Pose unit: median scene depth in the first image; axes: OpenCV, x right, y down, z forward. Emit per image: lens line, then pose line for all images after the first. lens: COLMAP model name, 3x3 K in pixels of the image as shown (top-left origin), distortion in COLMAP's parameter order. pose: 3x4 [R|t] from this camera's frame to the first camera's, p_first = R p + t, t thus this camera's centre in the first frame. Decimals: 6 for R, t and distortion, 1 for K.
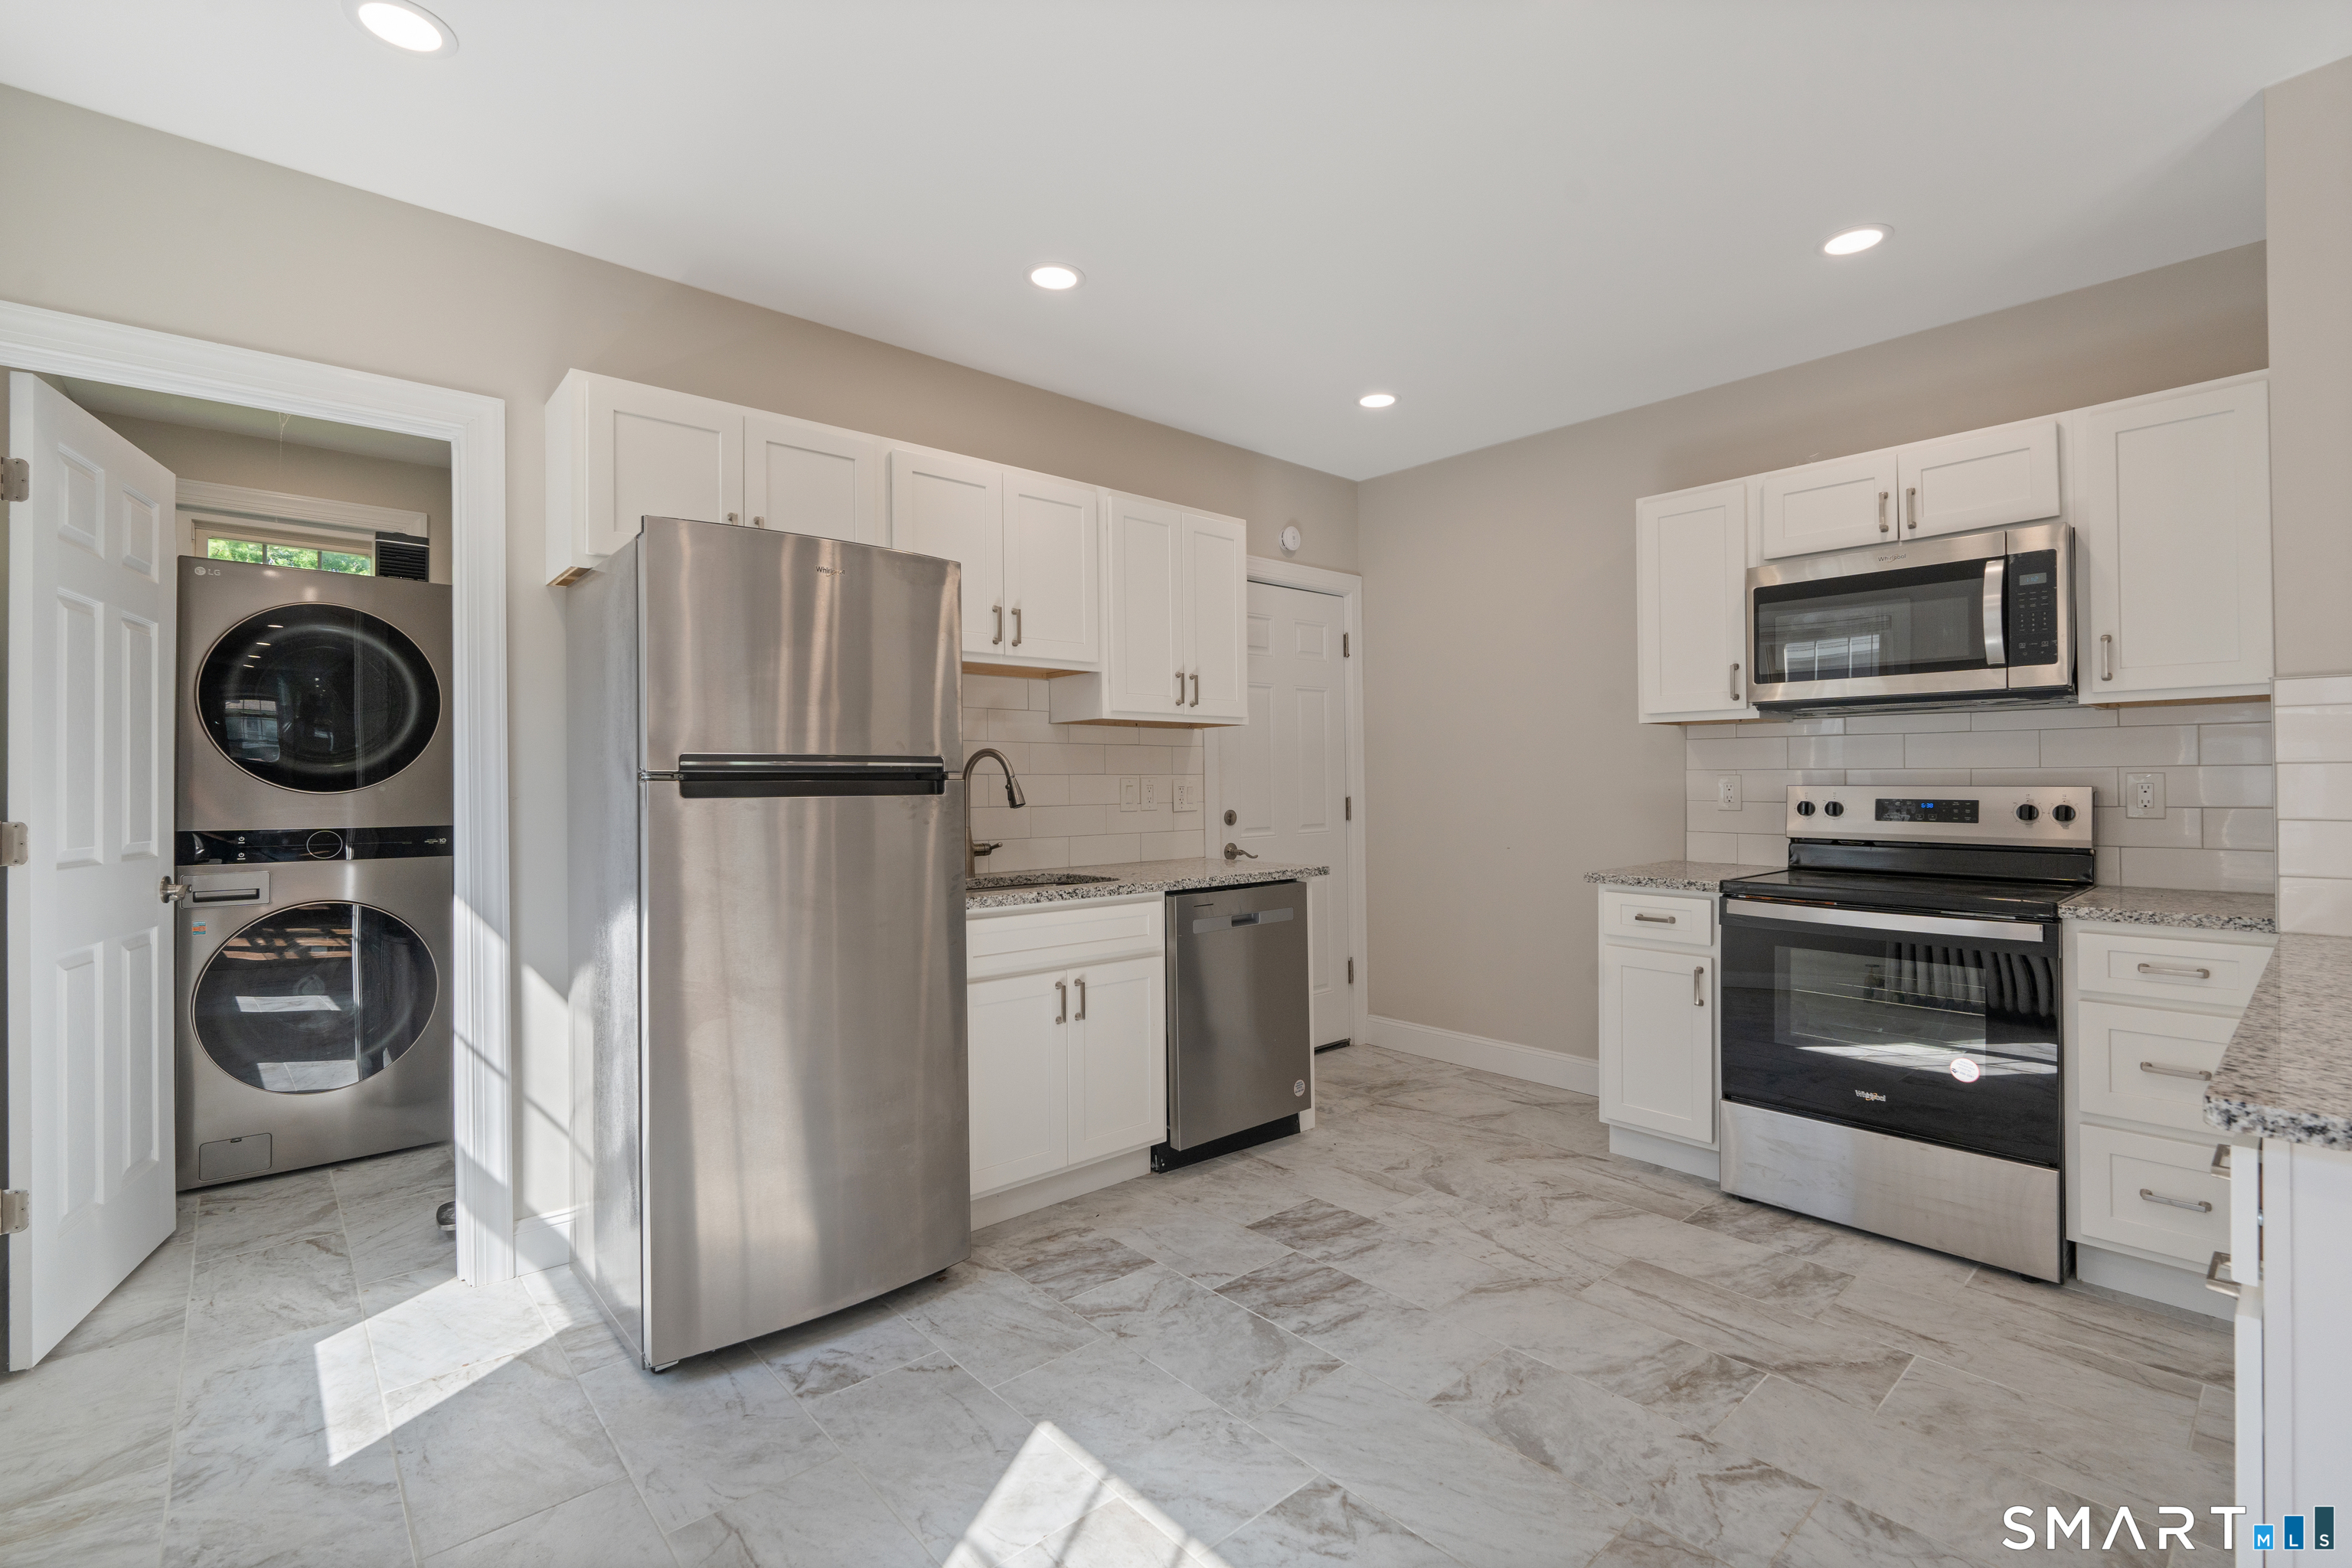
lens RADIAL K [[1056.1, 0, 1178.1], [0, 1056.1, 770.4], [0, 0, 1]] dist [-0.002189, -0.000679]
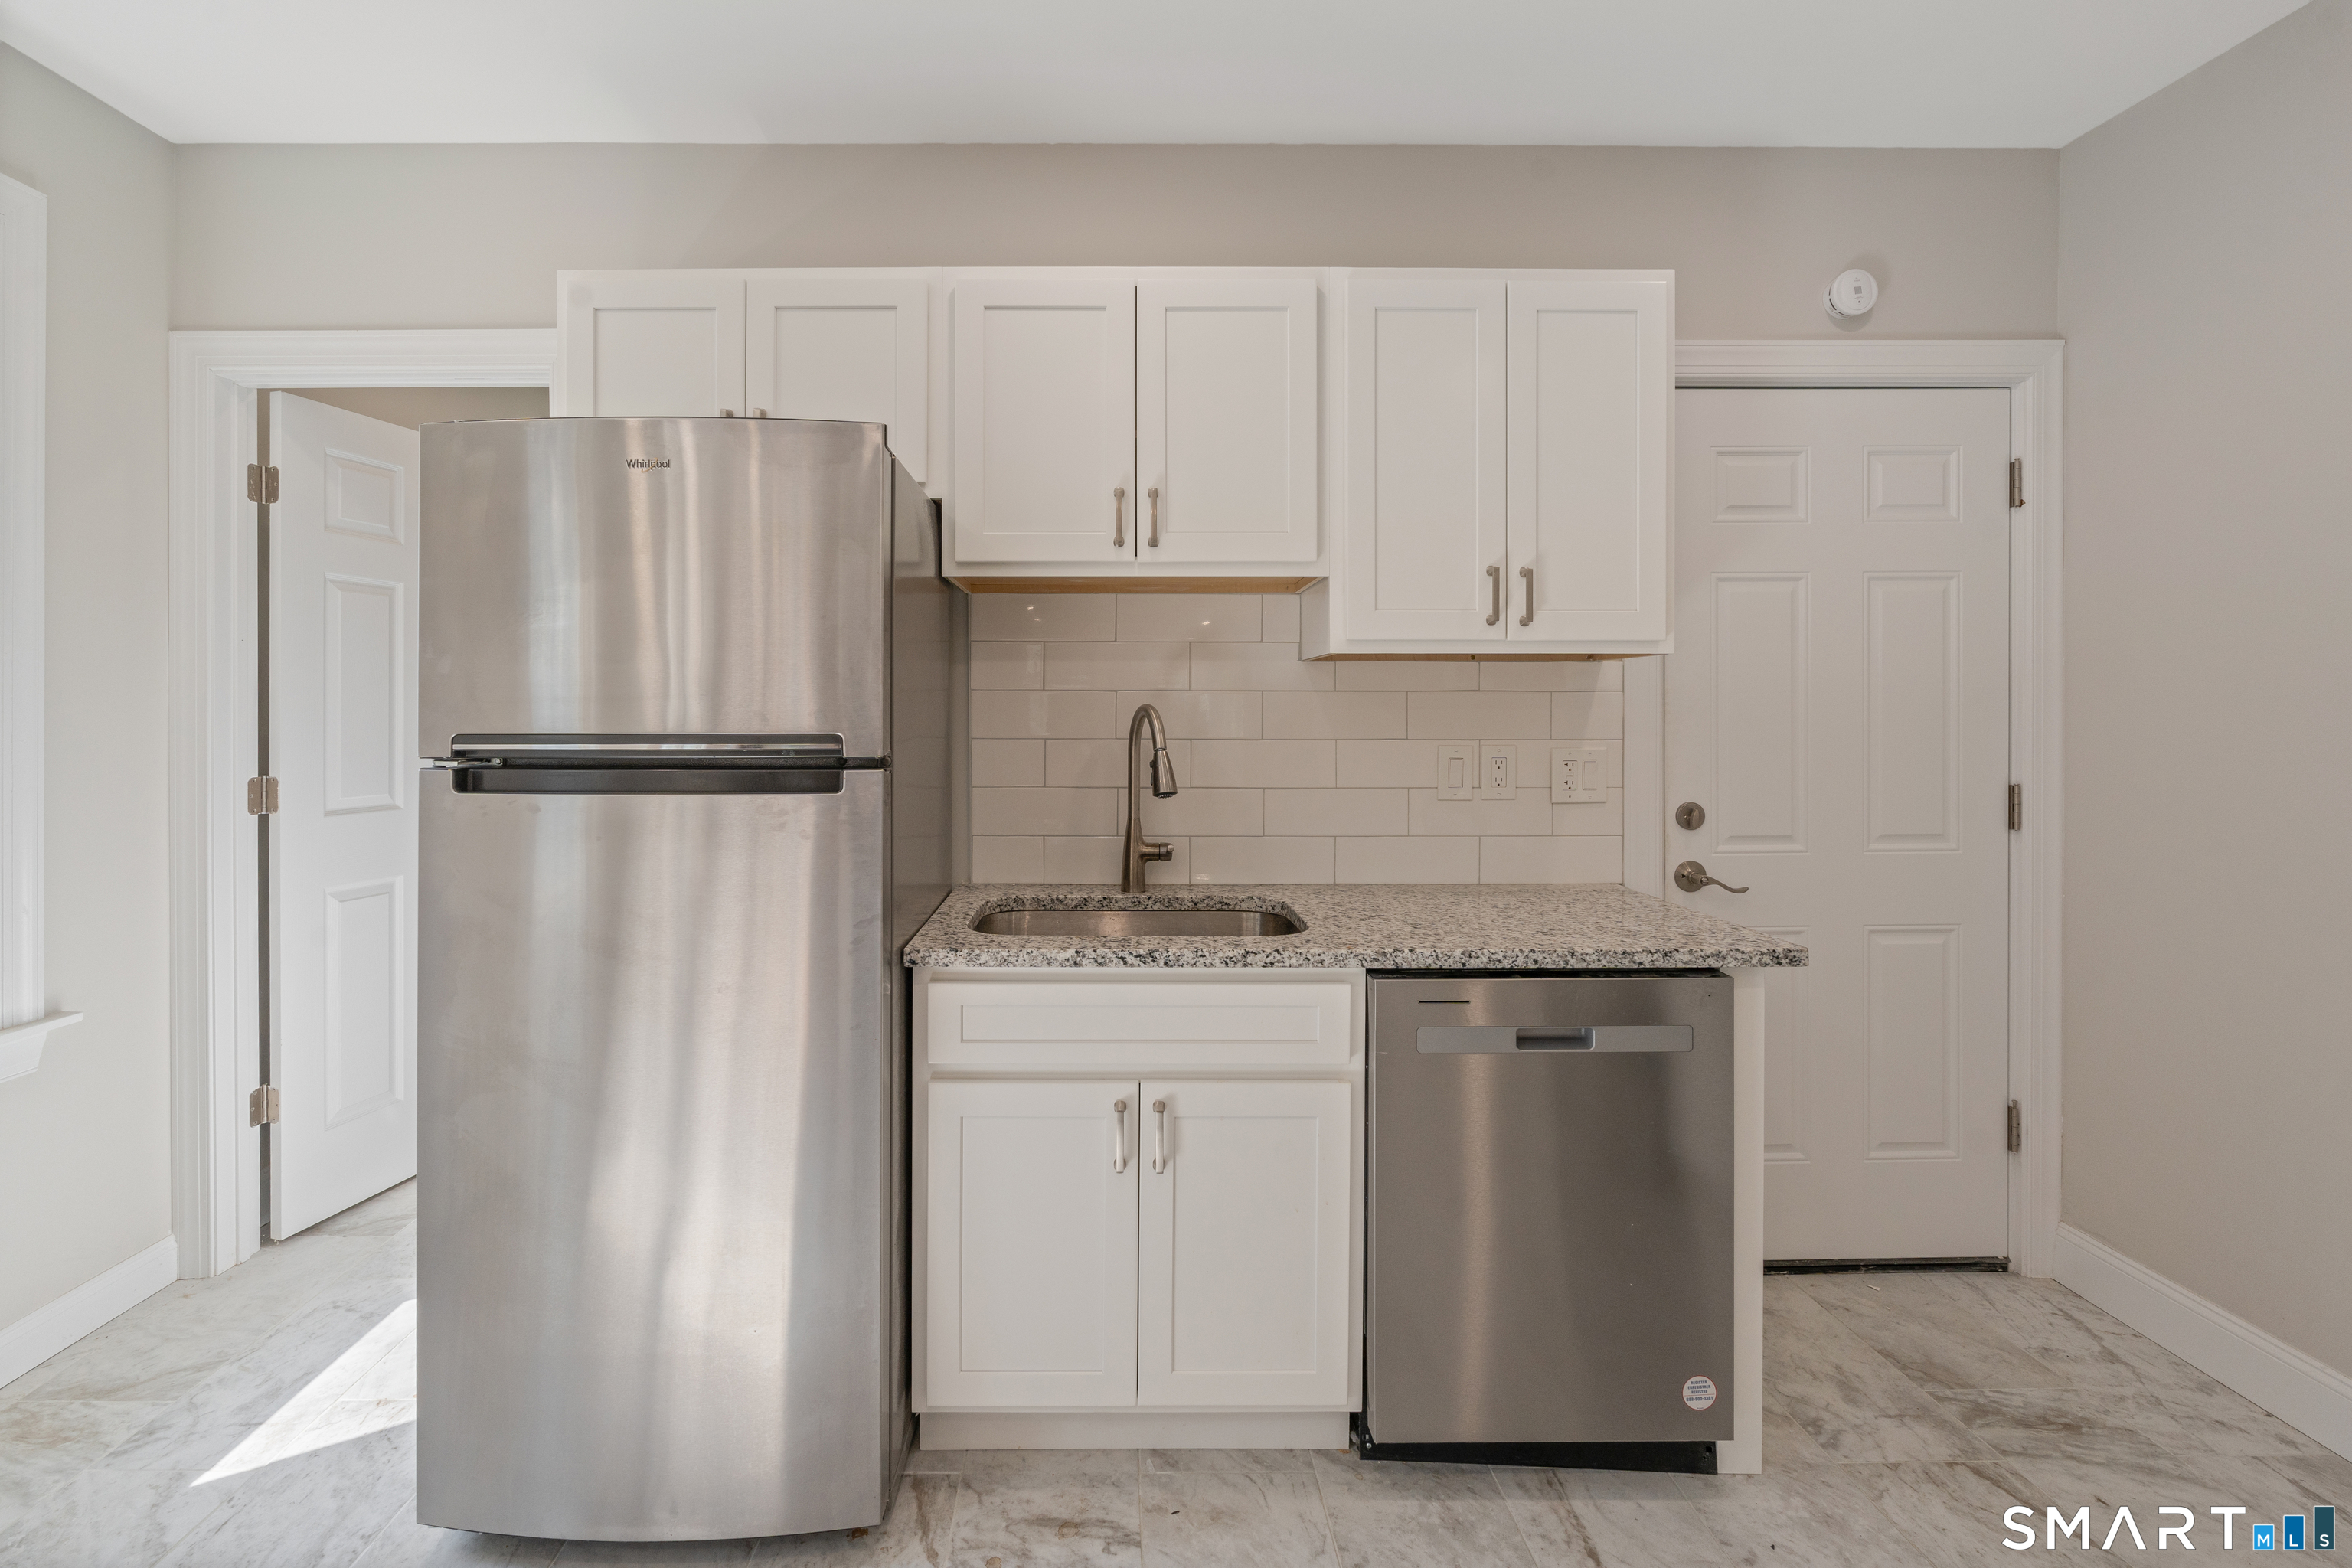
lens RADIAL K [[1056.1, 0, 1094.3], [0, 1056.1, 717.0], [0, 0, 1]] dist [-0.002189, -0.000679]
pose [[0.747863, 0.013375, -0.663718, 0.249611], [0.002199, 0.999742, 0.022623, -0.029291], [0.663849, -0.018379, 0.747641, 0.497203]]
